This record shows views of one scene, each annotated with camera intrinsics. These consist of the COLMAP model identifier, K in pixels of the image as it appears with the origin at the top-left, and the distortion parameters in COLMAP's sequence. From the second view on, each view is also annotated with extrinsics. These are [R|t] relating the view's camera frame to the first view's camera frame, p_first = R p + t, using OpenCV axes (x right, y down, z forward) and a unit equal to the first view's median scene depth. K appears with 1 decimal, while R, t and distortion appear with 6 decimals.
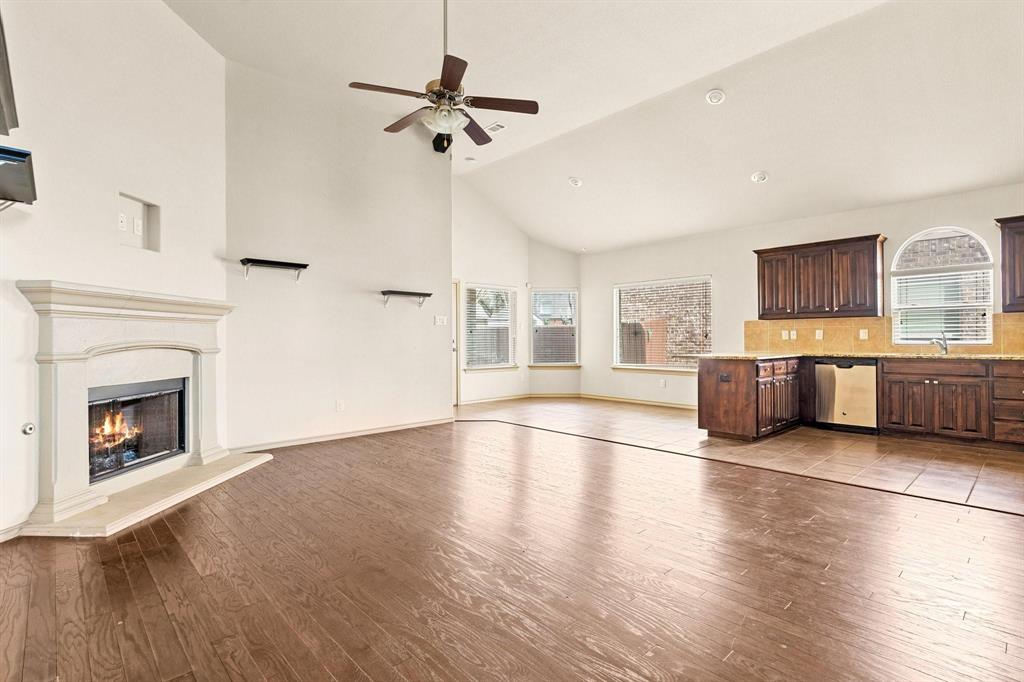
lens RADIAL K [[492.2, 0, 513.7], [0, 492.2, 336.0], [0, 0, 1]] dist [-0.001162, -0.000177]
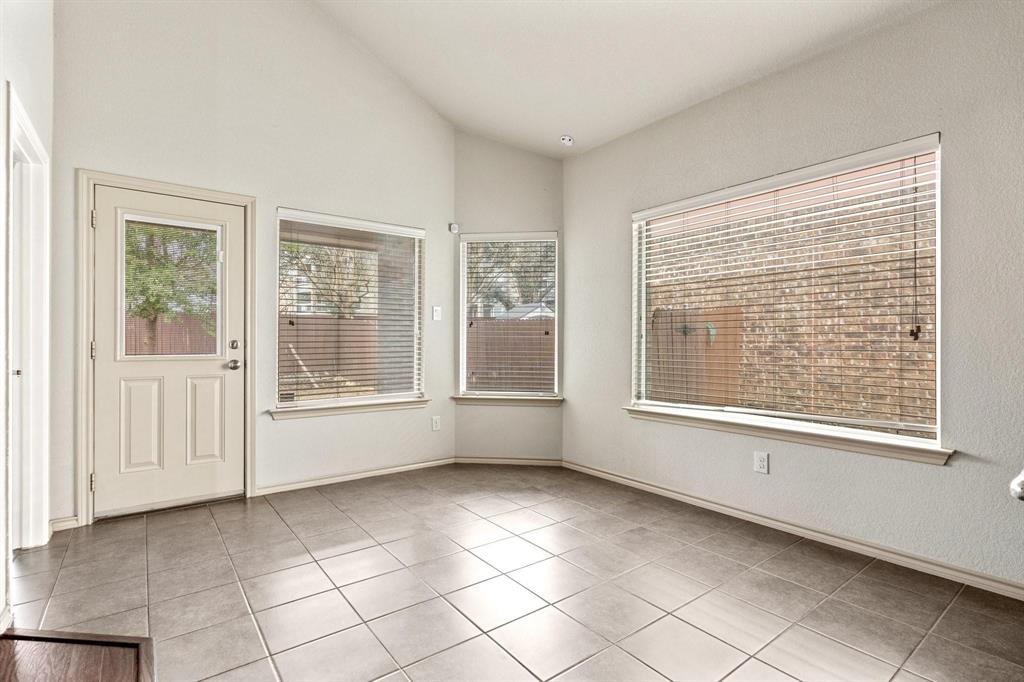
lens RADIAL K [[492.2, 0, 516.7], [0, 492.2, 342.3], [0, 0, 1]] dist [-0.001162, -0.000177]
pose [[0.996122, 0.002917, -0.087929, 0.151382], [-0.002588, 0.999989, 0.003855, 0.006123], [0.087940, -0.003613, 0.996119, 0.608726]]
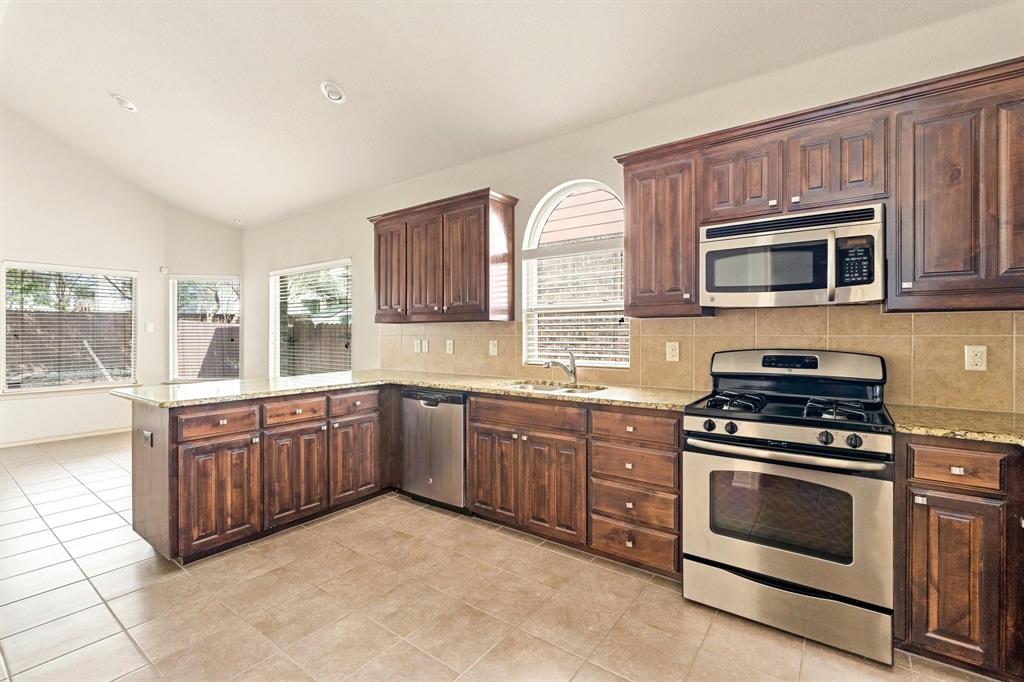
lens RADIAL K [[461.4, 0, 512.9], [0, 461.4, 332.5], [0, 0, 1]] dist [0.002320, 0.000043]
pose [[0.983533, 0.003034, 0.180704, 0.460371], [-0.003590, 0.999990, 0.002752, -0.018474], [-0.180694, -0.003356, 0.983534, 0.291626]]
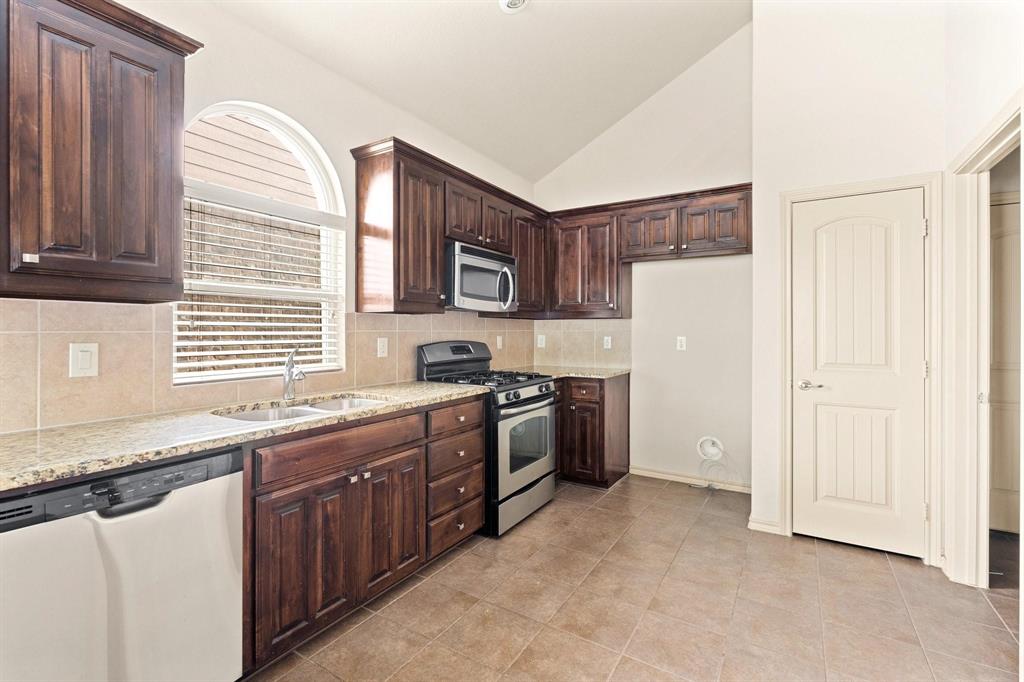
lens RADIAL K [[461.4, 0, 509.4], [0, 461.4, 331.4], [0, 0, 1]] dist [0.002320, 0.000043]
pose [[-0.263468, 0.002480, 0.964665, 0.280421], [-0.003997, 0.999985, -0.003662, -0.015116], [-0.964660, -0.004821, -0.263454, 0.608348]]
